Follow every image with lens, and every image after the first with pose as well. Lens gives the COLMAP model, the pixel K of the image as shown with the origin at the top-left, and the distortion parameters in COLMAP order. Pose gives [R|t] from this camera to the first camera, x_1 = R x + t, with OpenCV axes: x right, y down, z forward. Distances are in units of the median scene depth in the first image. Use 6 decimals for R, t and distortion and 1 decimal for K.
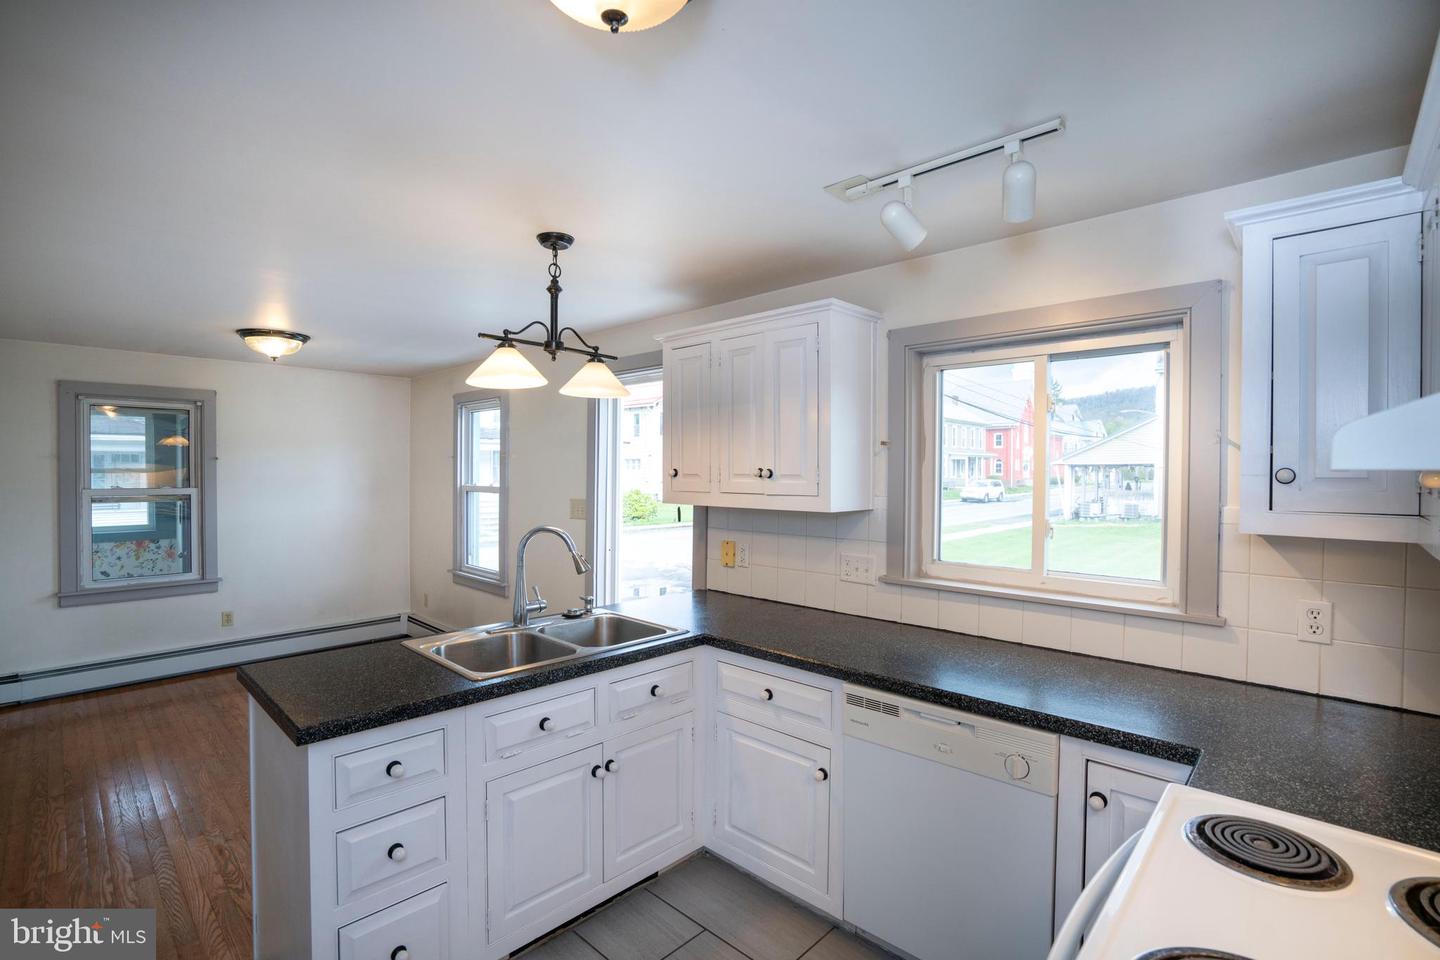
lens RADIAL K [[664.2, 0, 740.4], [0, 664.2, 481.9], [0, 0, 1]] dist [-0.048709, 0.014830]
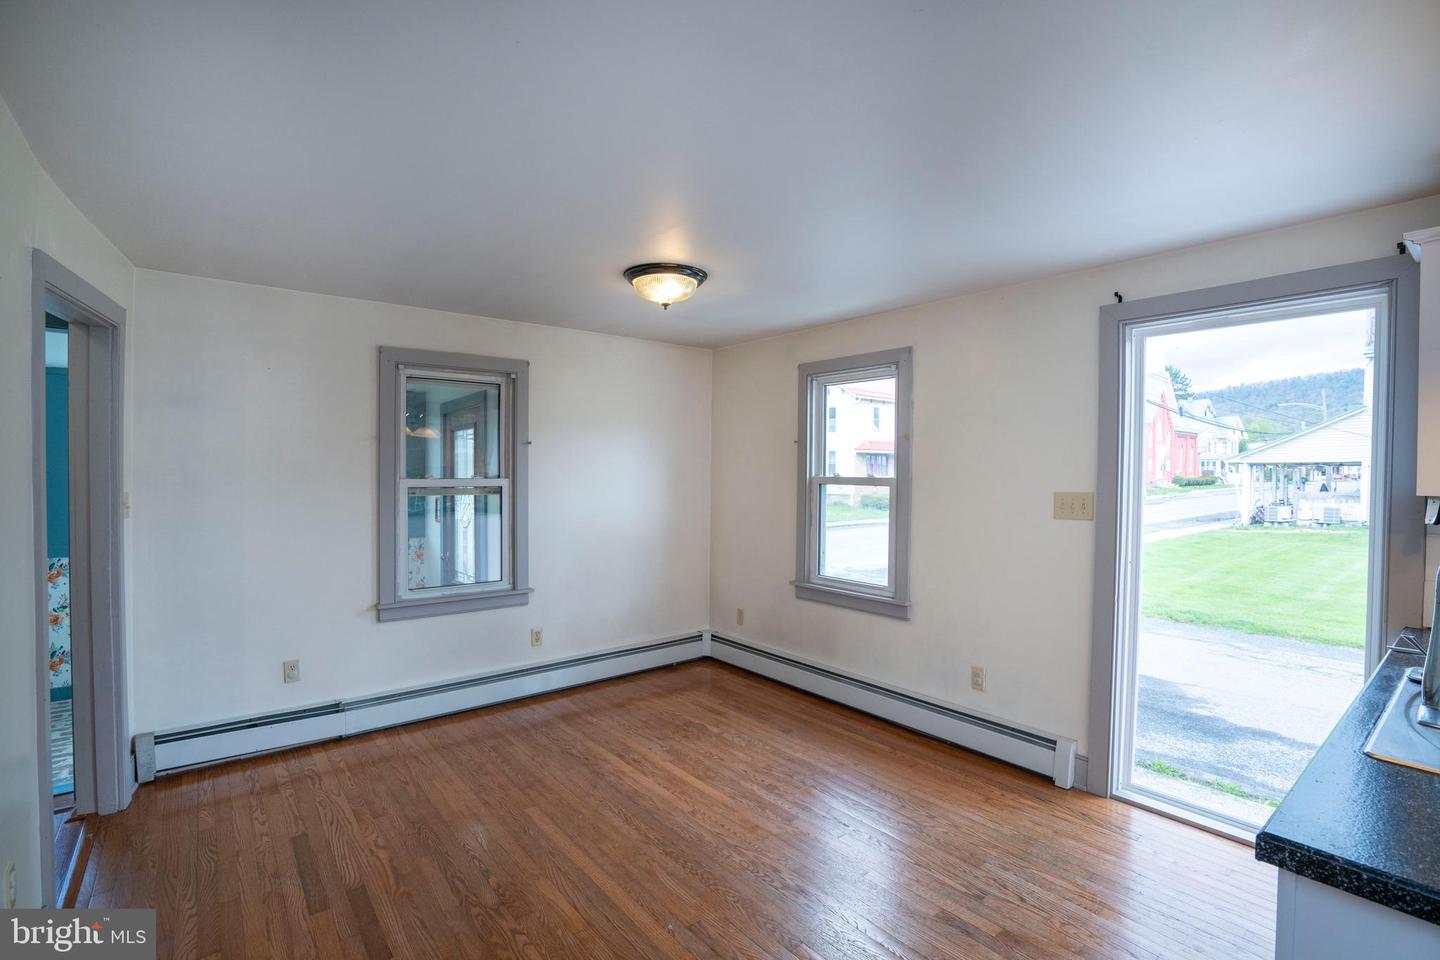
lens RADIAL K [[664.2, 0, 733.0], [0, 664.2, 483.5], [0, 0, 1]] dist [-0.048709, 0.014830]
pose [[0.991530, 0.002987, -0.129840, -0.439279], [-0.002866, 0.999995, 0.001124, 0.013619], [0.129843, -0.000743, 0.991534, 0.197119]]
